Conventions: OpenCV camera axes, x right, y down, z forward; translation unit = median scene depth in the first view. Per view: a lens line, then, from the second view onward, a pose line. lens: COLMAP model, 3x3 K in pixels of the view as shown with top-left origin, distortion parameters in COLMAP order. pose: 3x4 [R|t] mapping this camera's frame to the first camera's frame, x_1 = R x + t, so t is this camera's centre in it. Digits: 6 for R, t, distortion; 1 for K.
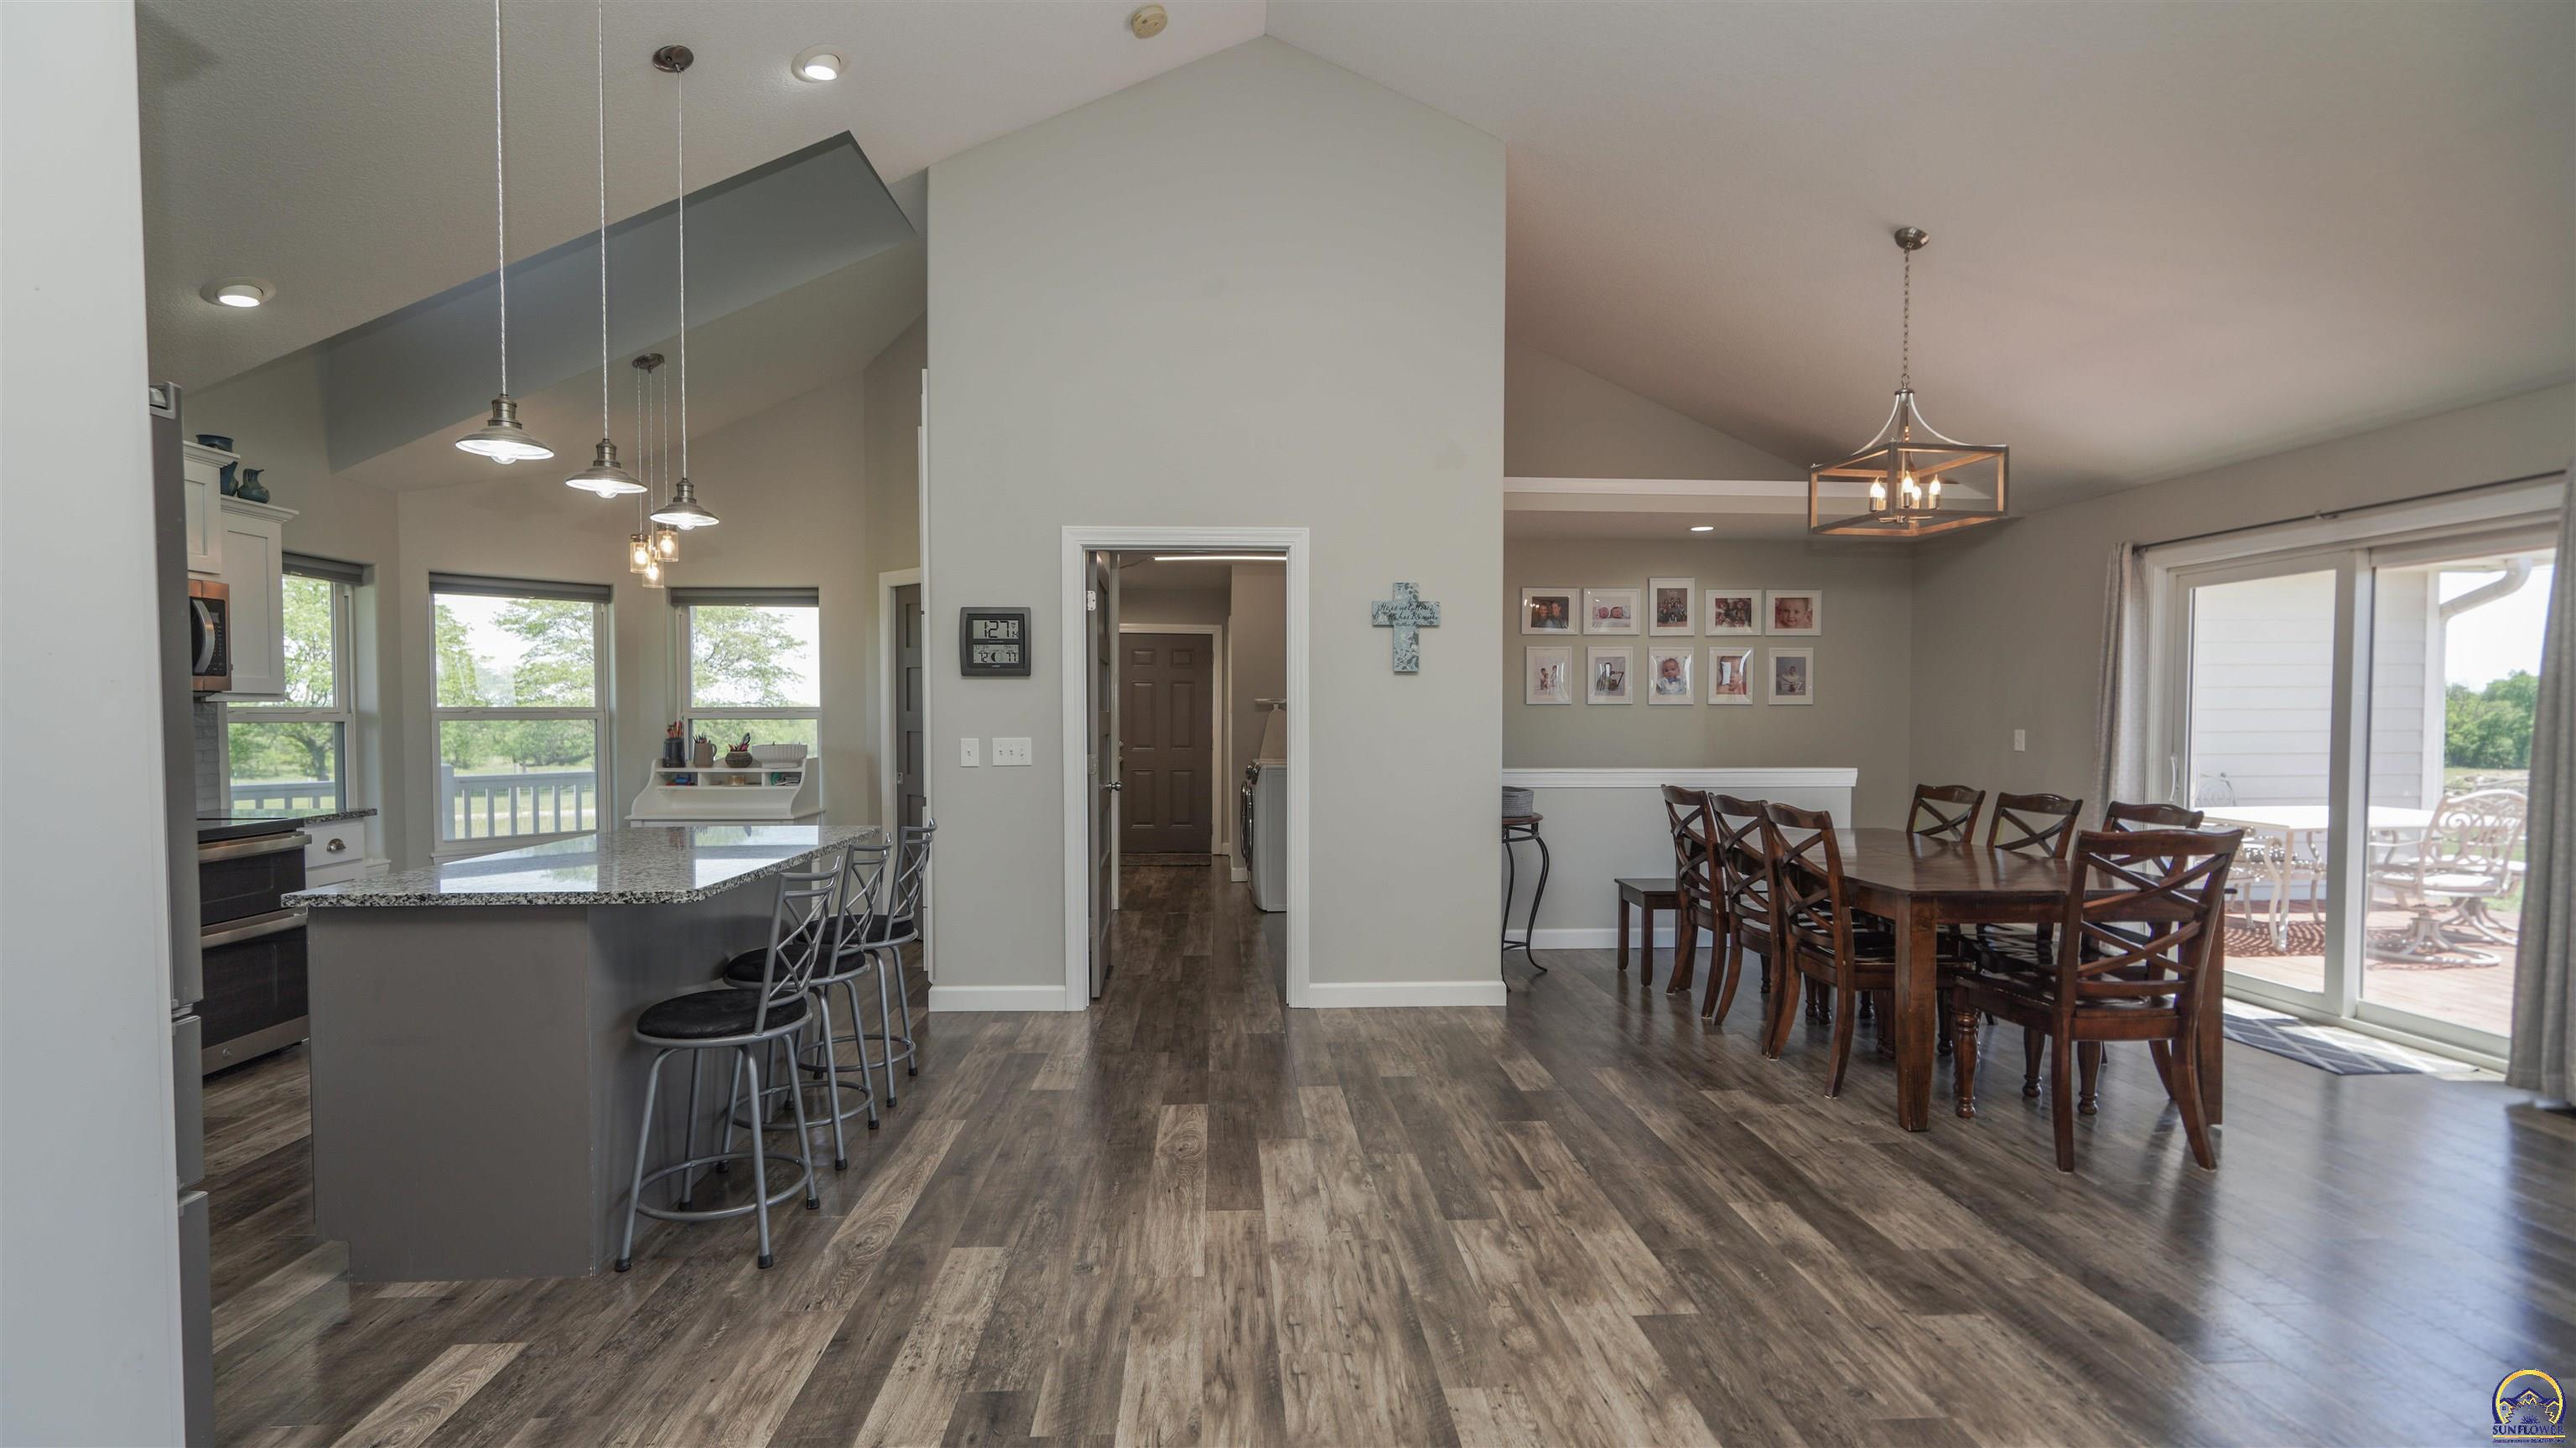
lens RADIAL K [[1156.3, 0, 1279.2], [0, 1156.3, 730.6], [0, 0, 1]] dist [-0.002259, 0.000172]
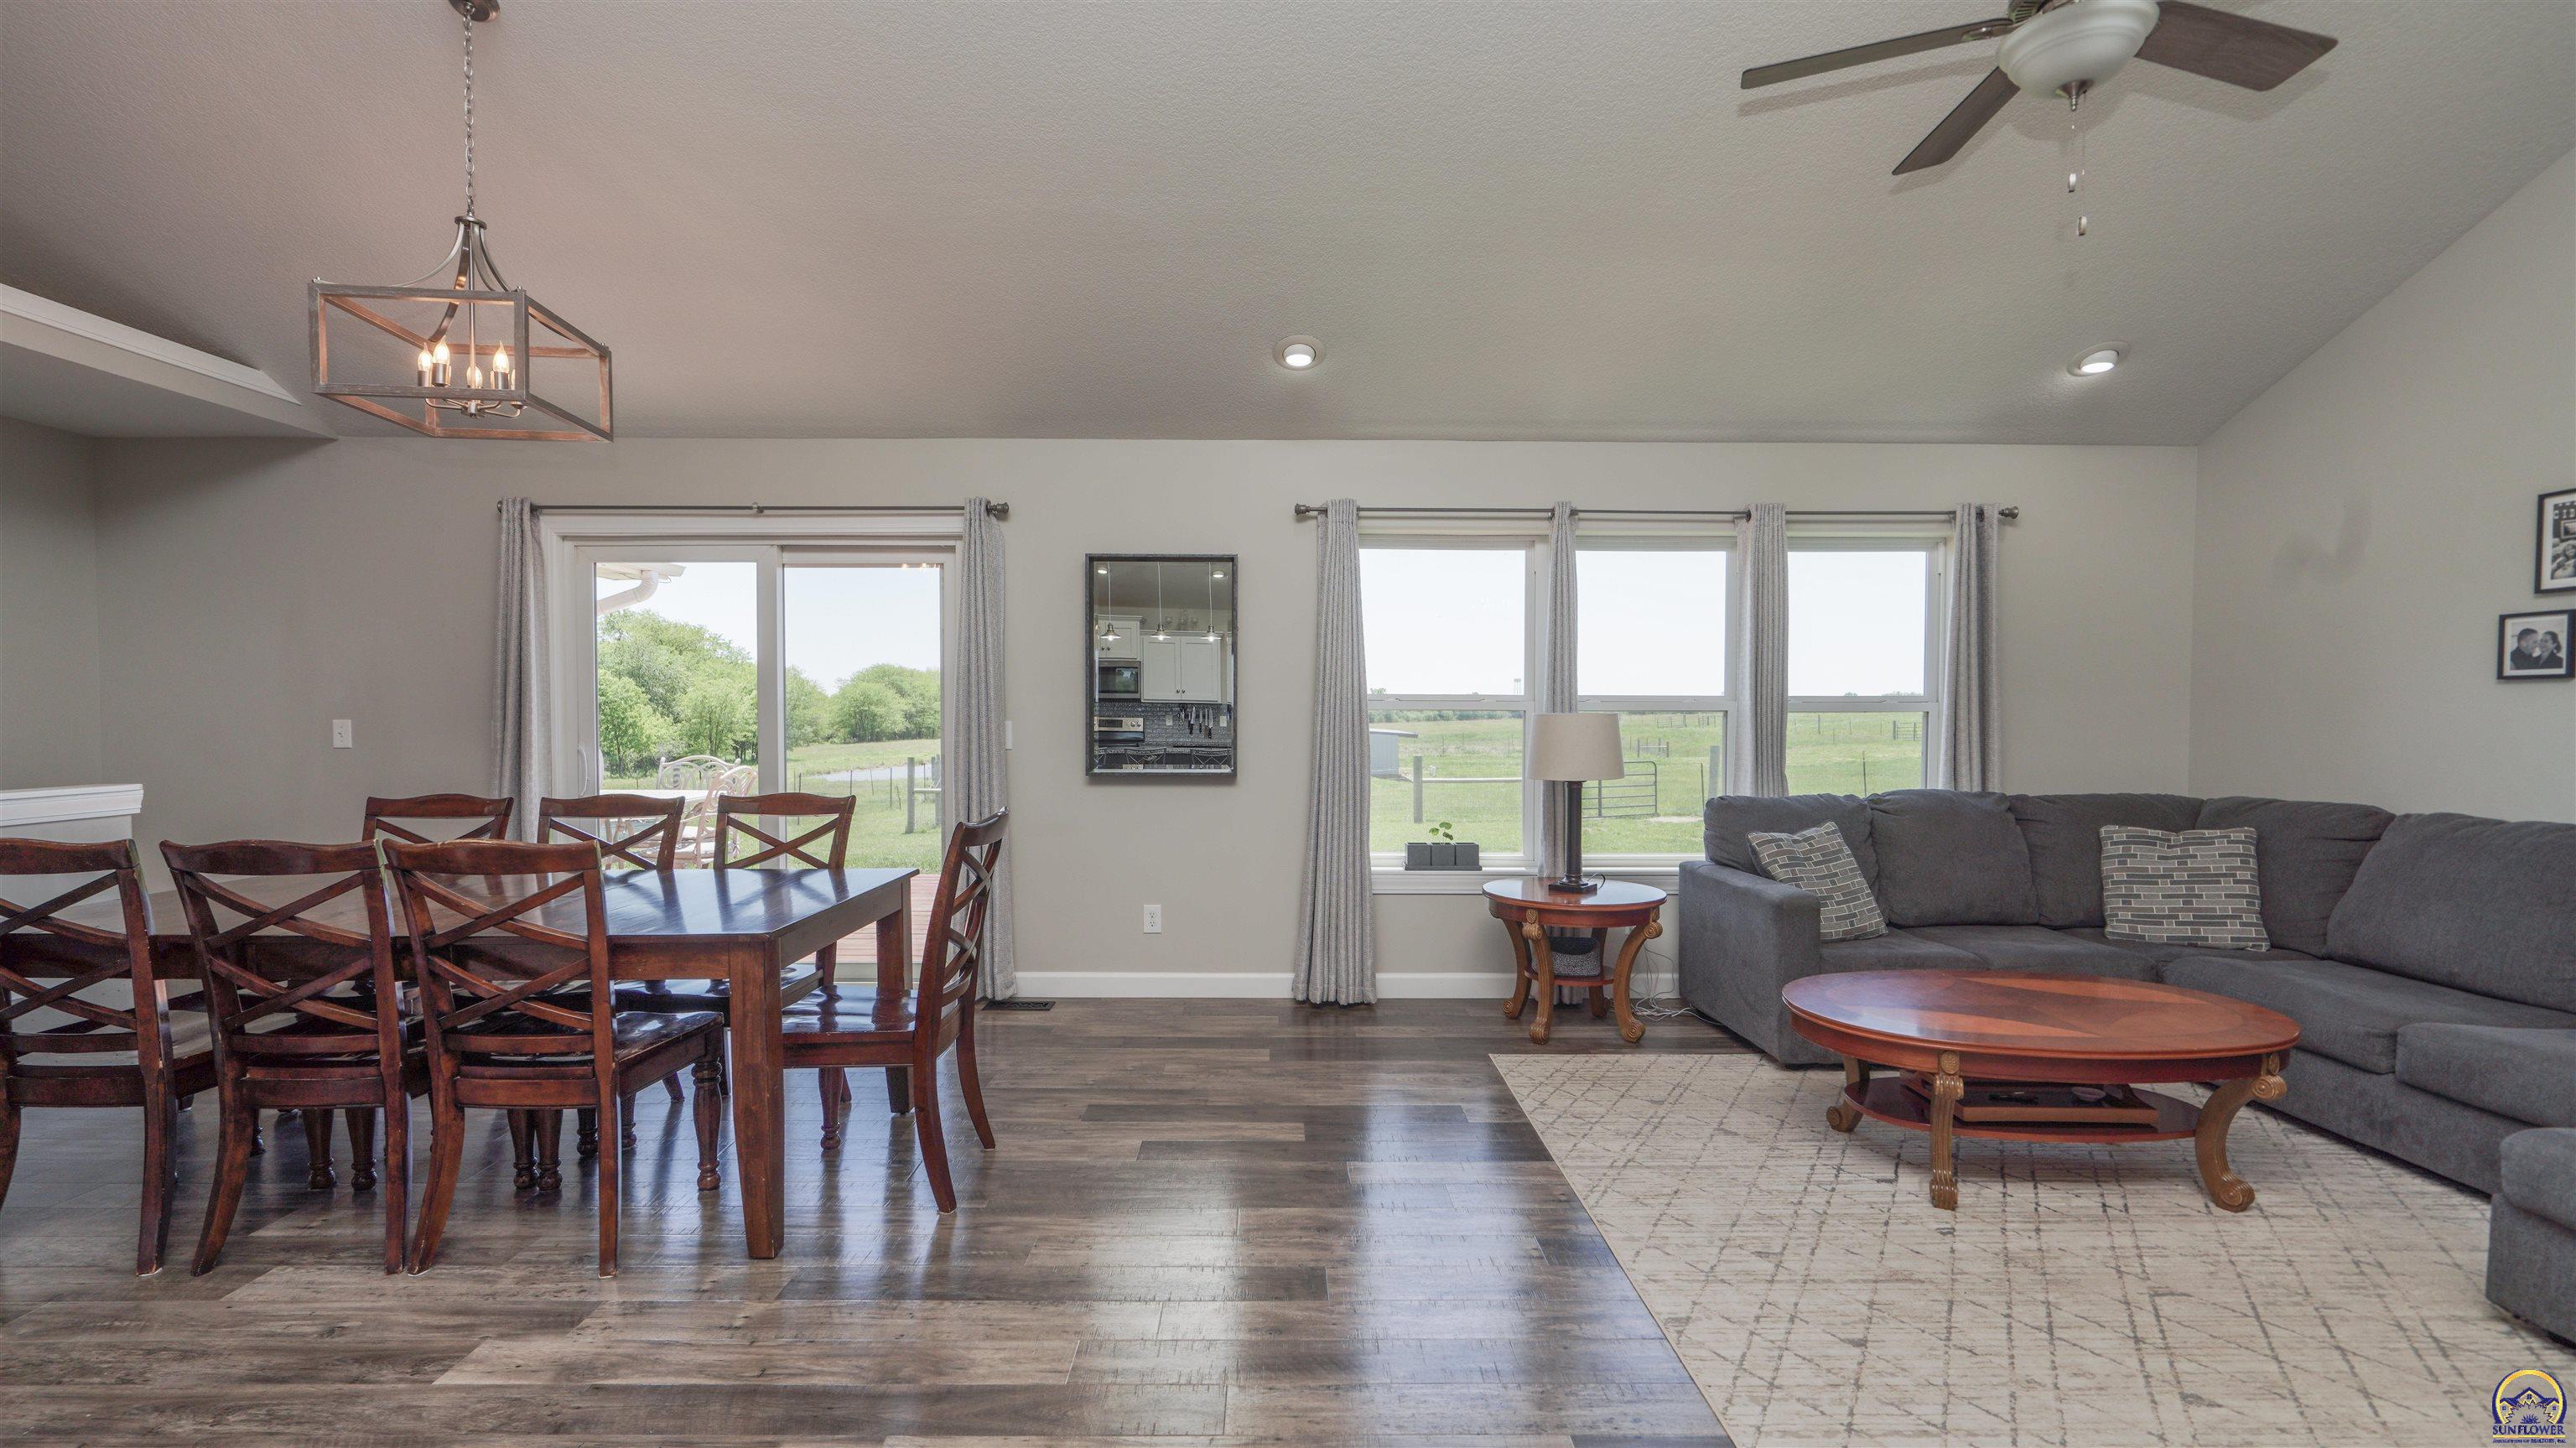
lens RADIAL K [[1156.3, 0, 1279.2], [0, 1156.3, 730.6], [0, 0, 1]] dist [-0.002259, 0.000172]
pose [[0.051060, -0.021810, 0.998457, -0.153507], [0.014935, 0.999666, 0.021073, -0.000331], [-0.998584, 0.013836, 0.051369, 0.584937]]
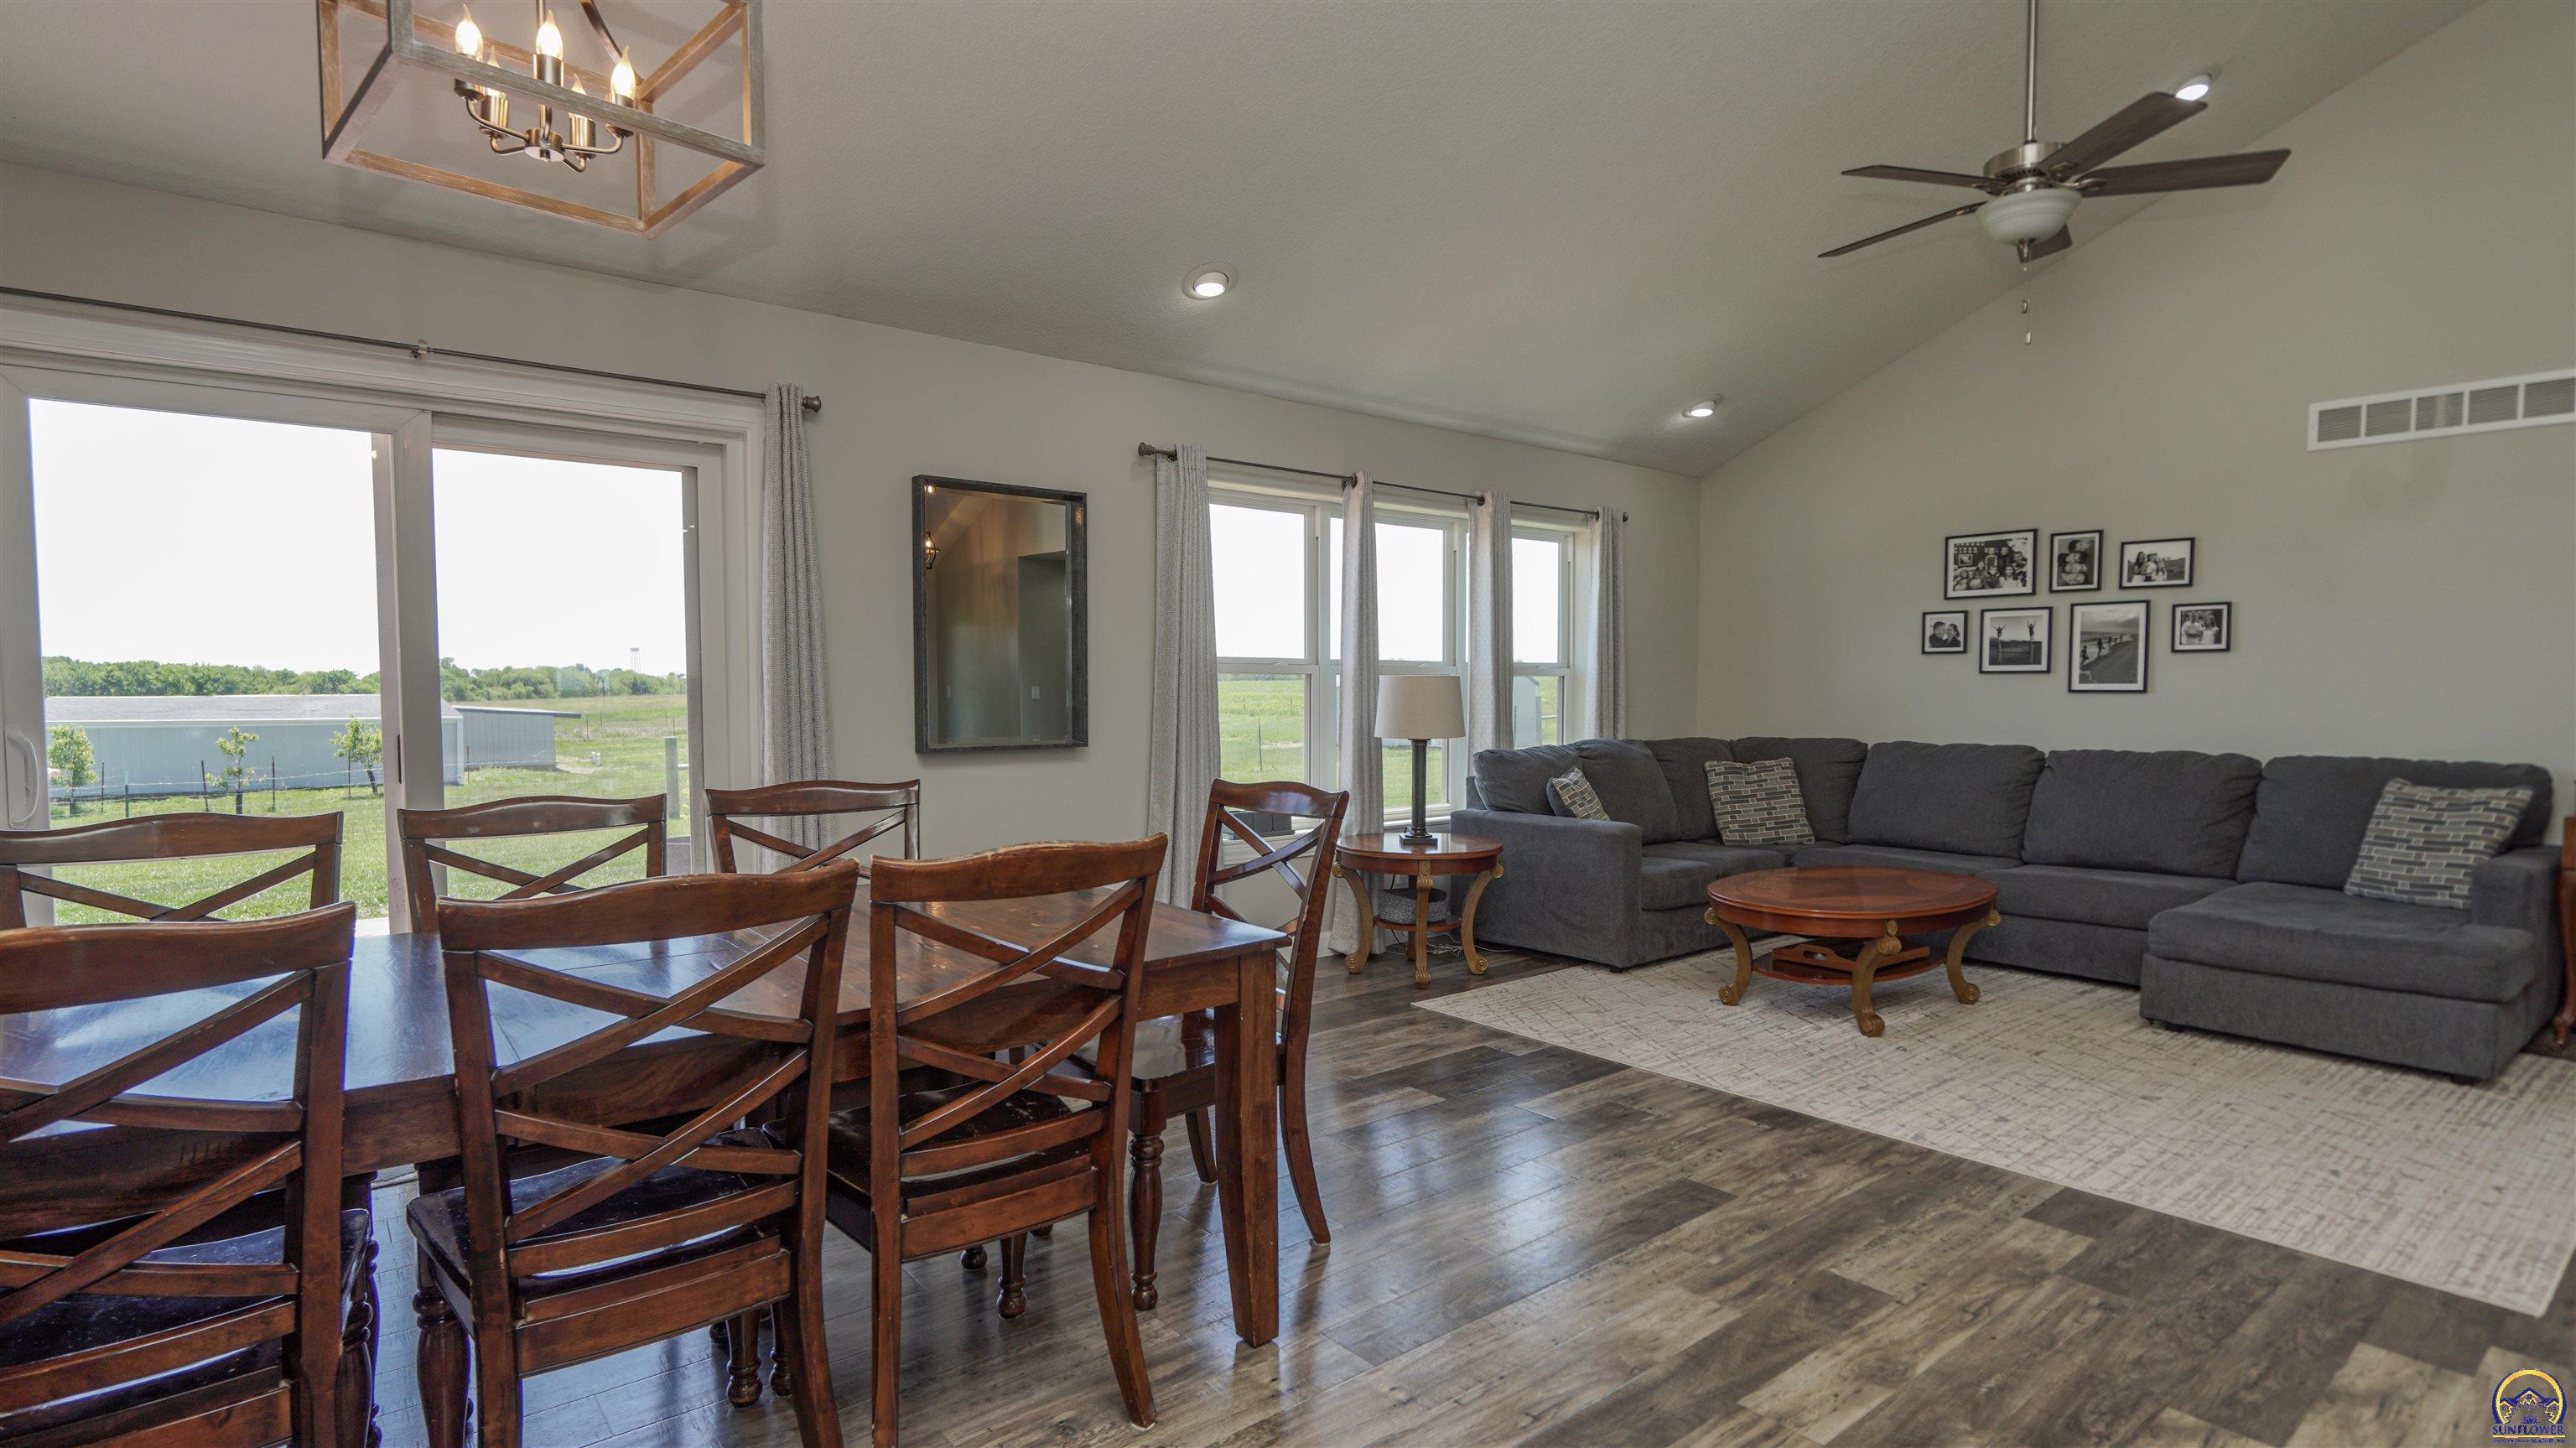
lens RADIAL K [[1248.1, 0, 1288.0], [0, 1248.1, 724.0], [0, 0, 1]] dist [-0.002991, 0.000413]
pose [[-0.580801, -0.029768, 0.813501, 0.026540], [0.011452, 0.998934, 0.044729, 0.001641], [-0.813965, 0.035295, -0.579840, 1.252014]]
